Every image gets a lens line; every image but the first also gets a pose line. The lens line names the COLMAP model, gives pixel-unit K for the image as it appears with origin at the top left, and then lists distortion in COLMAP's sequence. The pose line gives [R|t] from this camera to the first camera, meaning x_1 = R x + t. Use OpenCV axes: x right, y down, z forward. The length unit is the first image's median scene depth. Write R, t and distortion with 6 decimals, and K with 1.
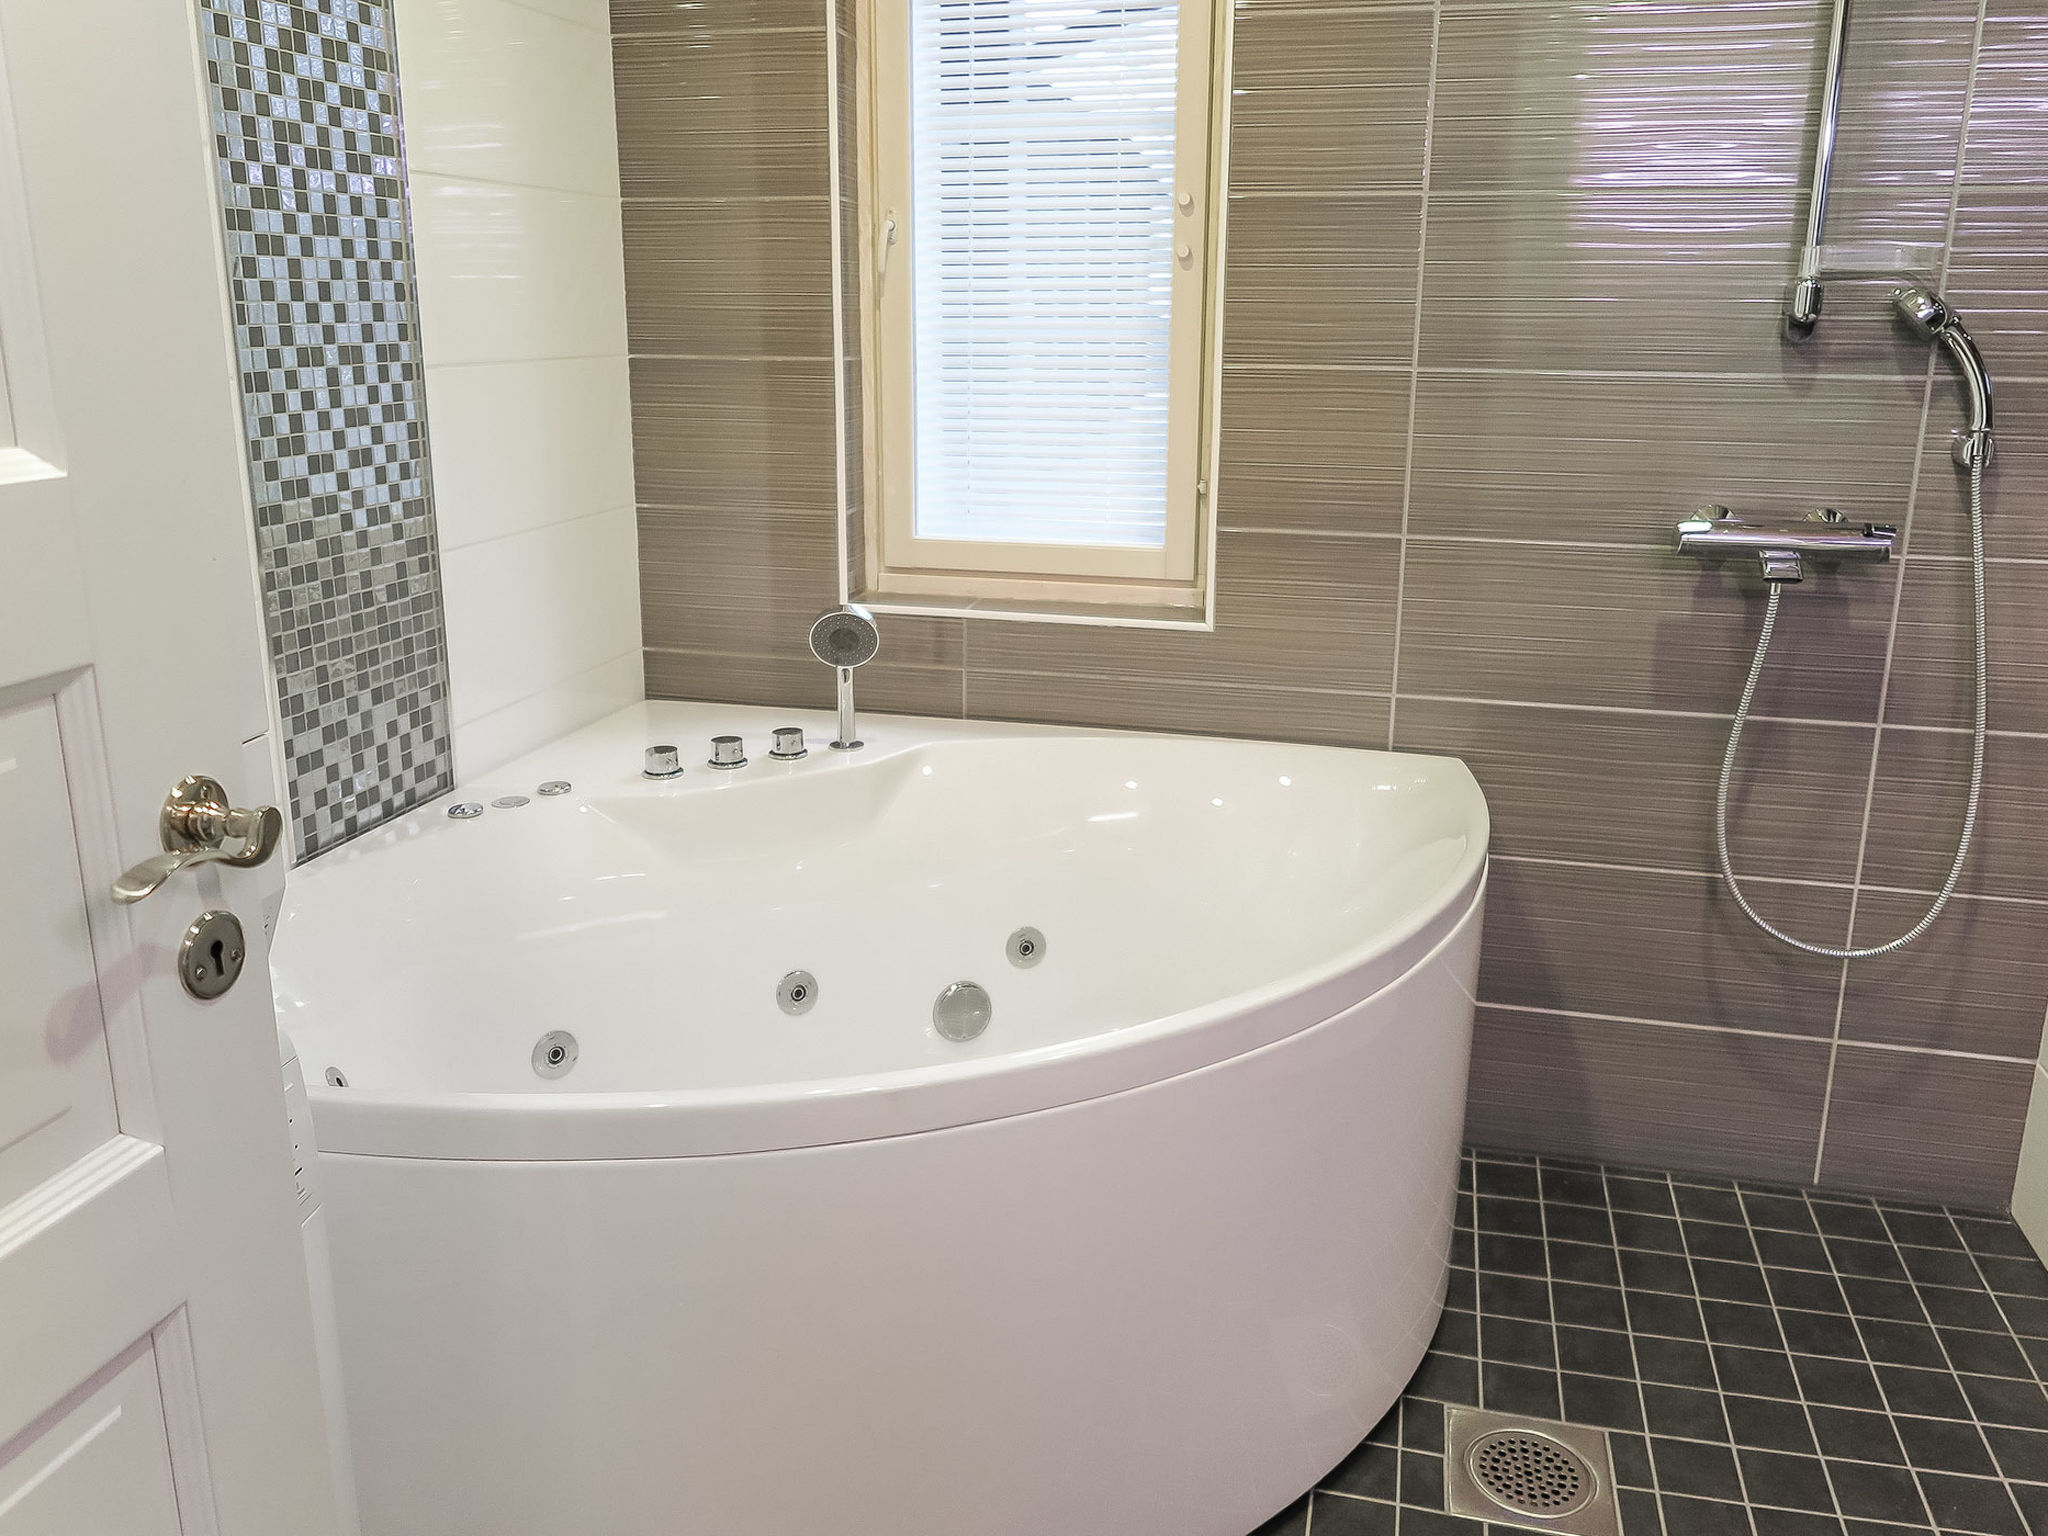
lens RADIAL K [[1585.6, 0, 1022.4], [0, 1585.6, 717.8], [0, 0, 1]] dist [-0.006398, 0.001778]
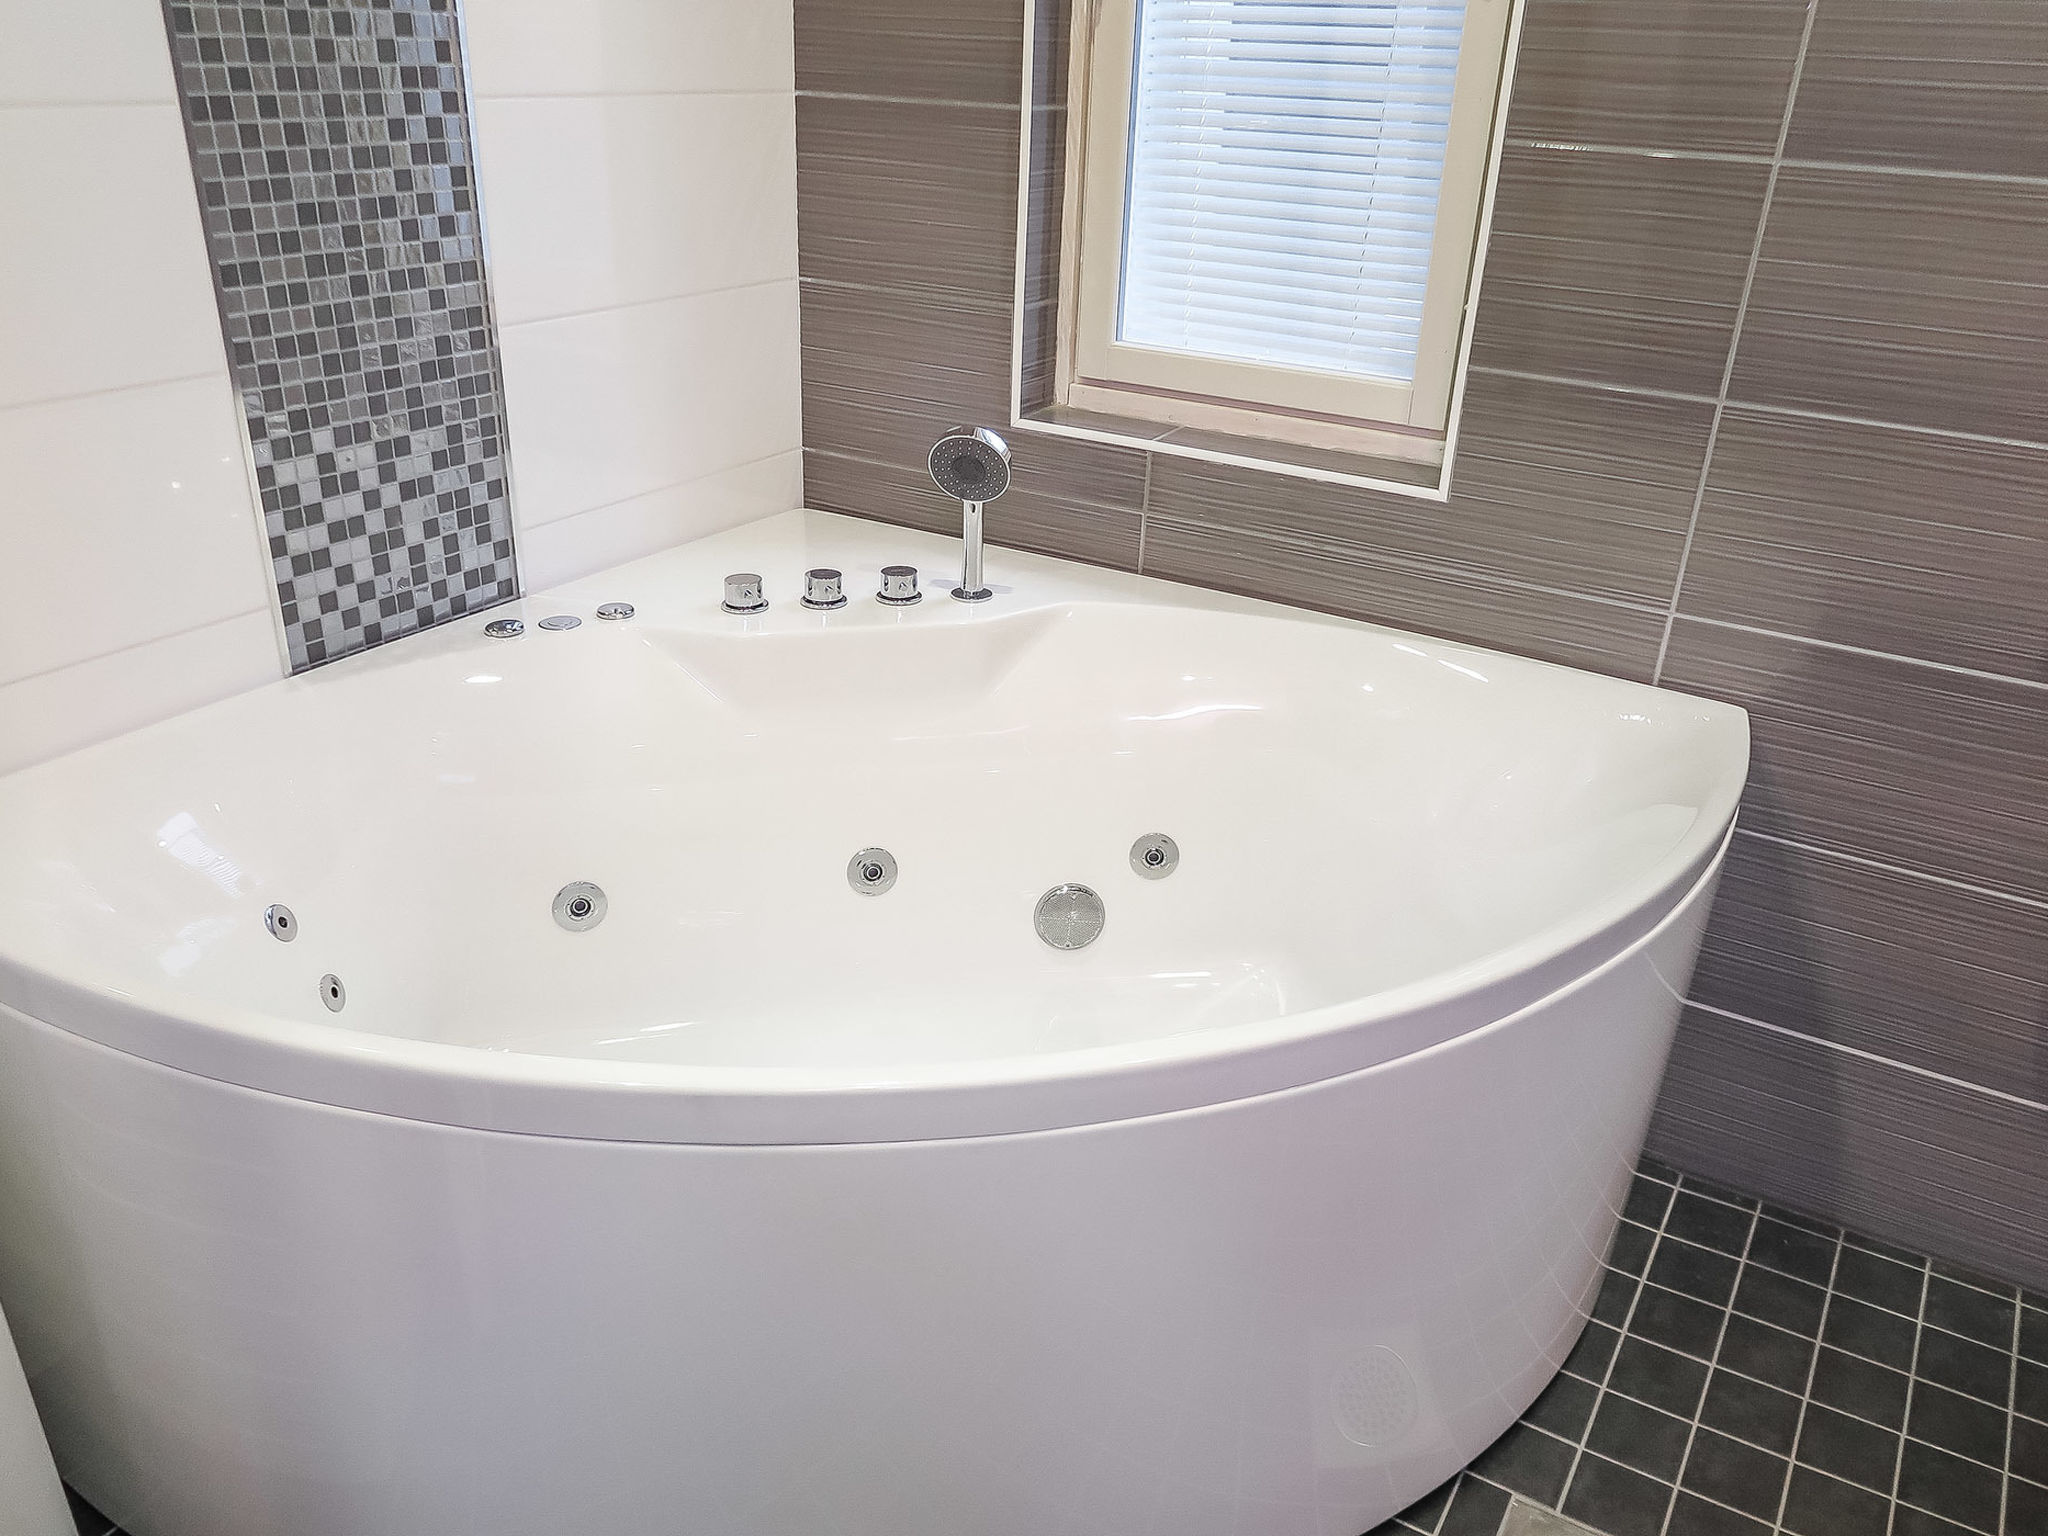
lens RADIAL K [[1575.4, 0, 1018.8], [0, 1575.4, 833.2], [0, 0, 1]] dist [-0.005568, 0.005472]
pose [[0.955471, 0.159735, -0.248111, 0.167945], [-0.103469, 0.968791, 0.225253, -0.060525], [0.276348, -0.189551, 0.942179, 0.217833]]
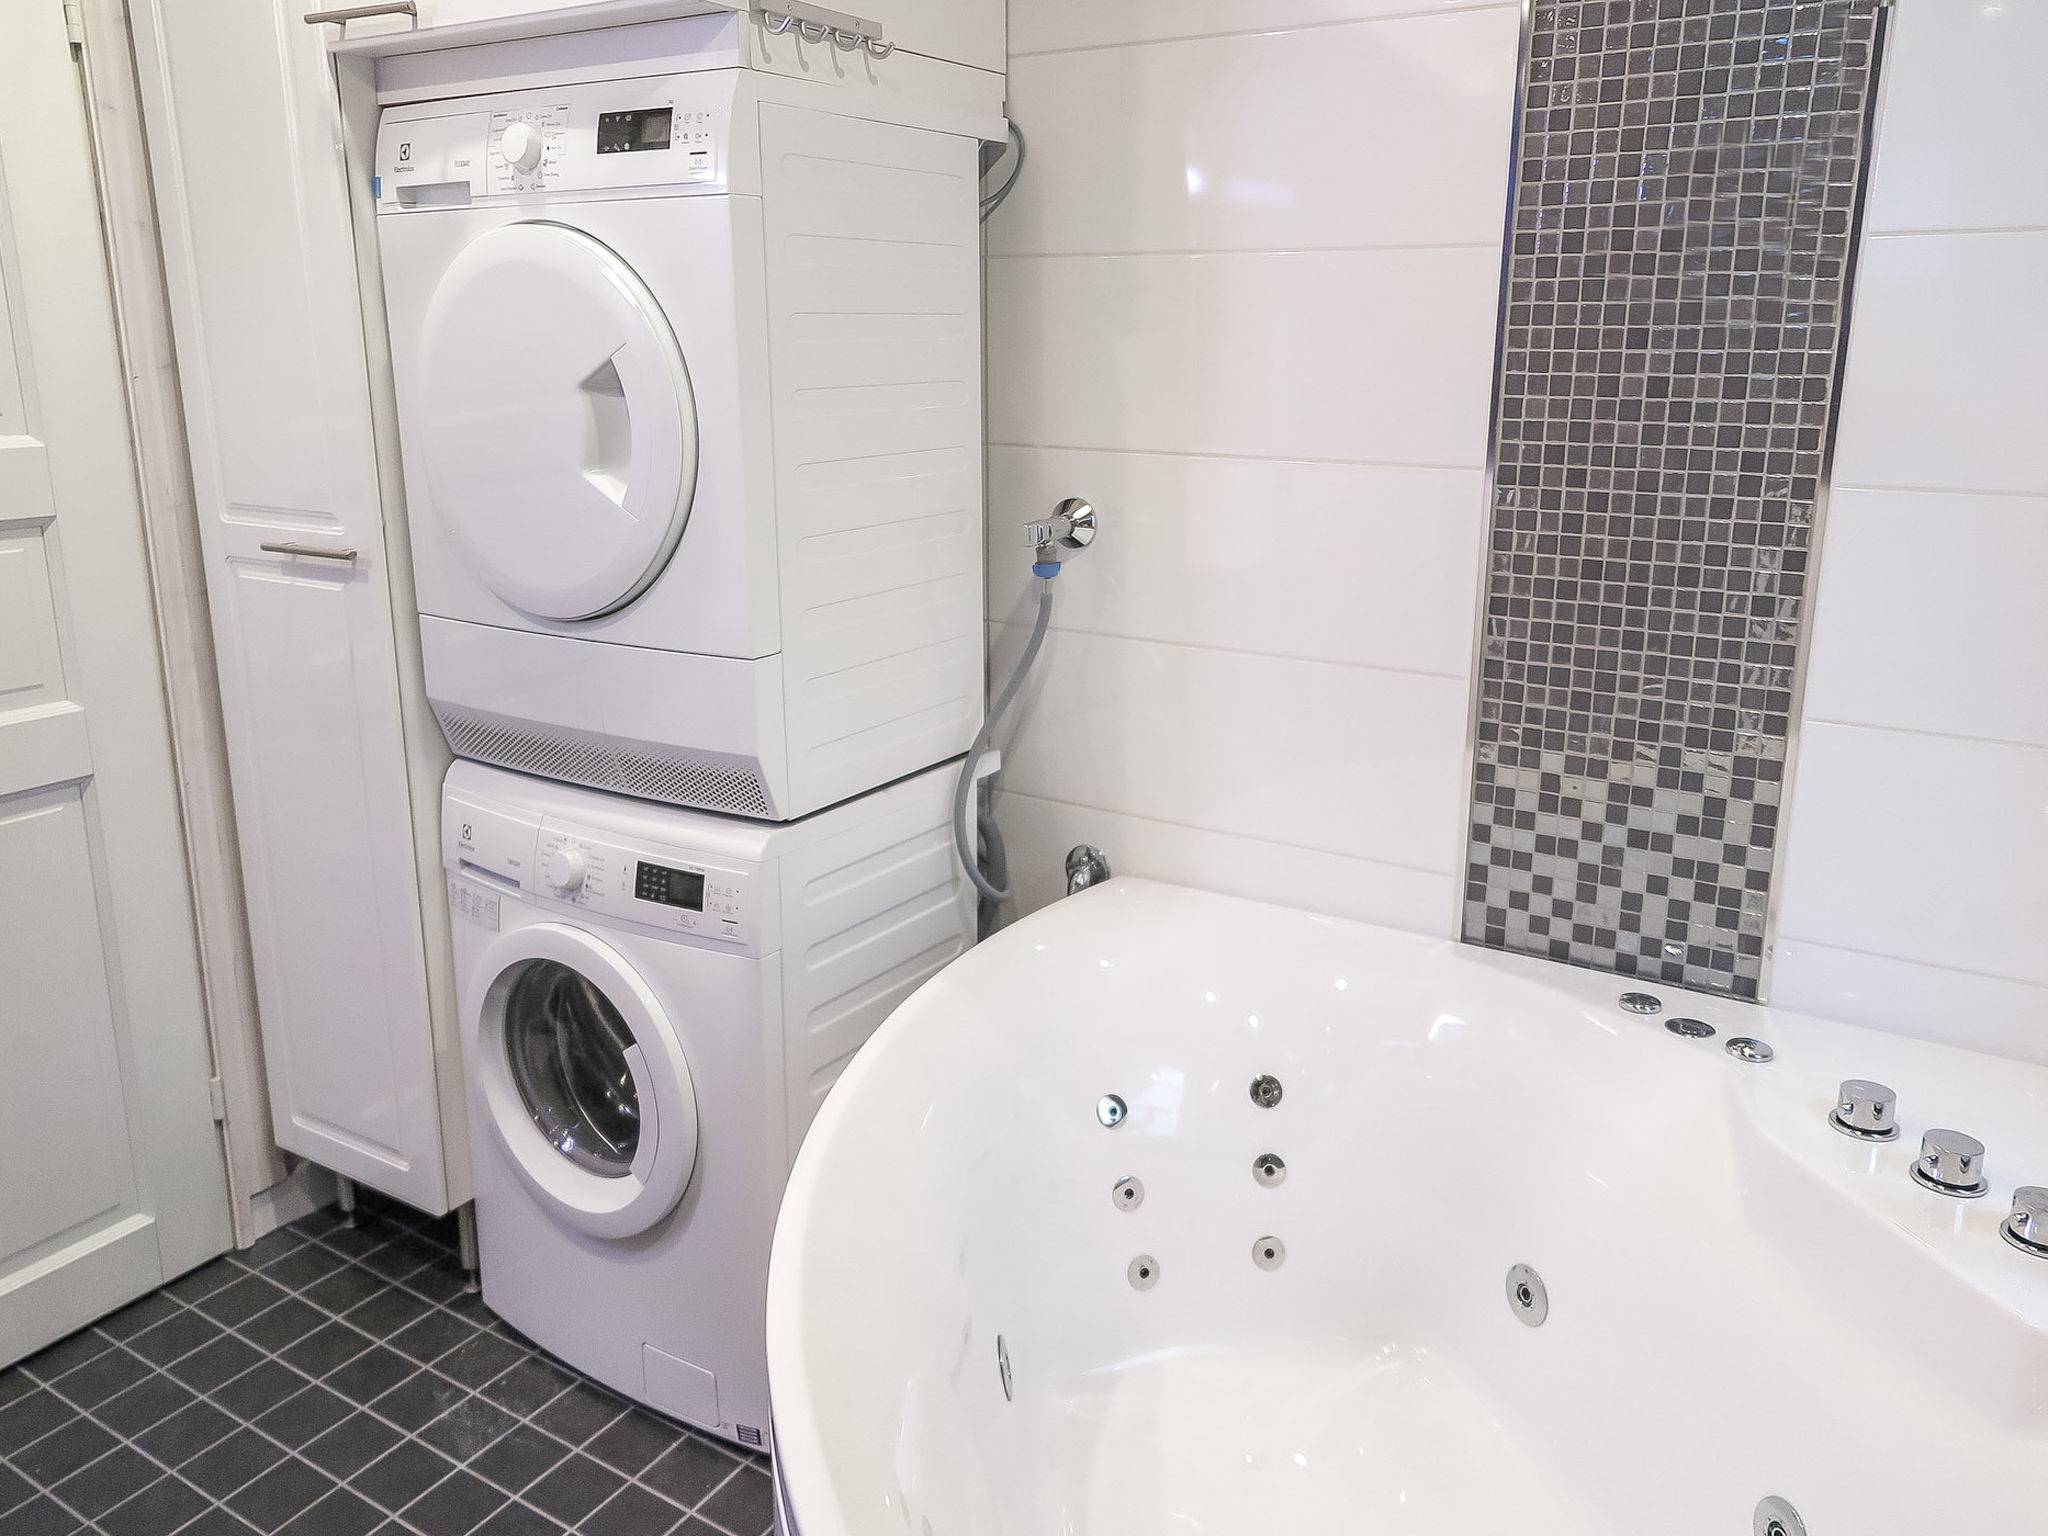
lens RADIAL K [[1585.6, 0, 1022.4], [0, 1585.6, 717.8], [0, 0, 1]] dist [-0.006398, 0.001778]
pose [[-0.318602, 0.226976, -0.920312, 0.487593], [-0.238486, 0.920481, 0.309579, -0.261245], [0.917397, 0.318114, -0.239136, 0.853945]]
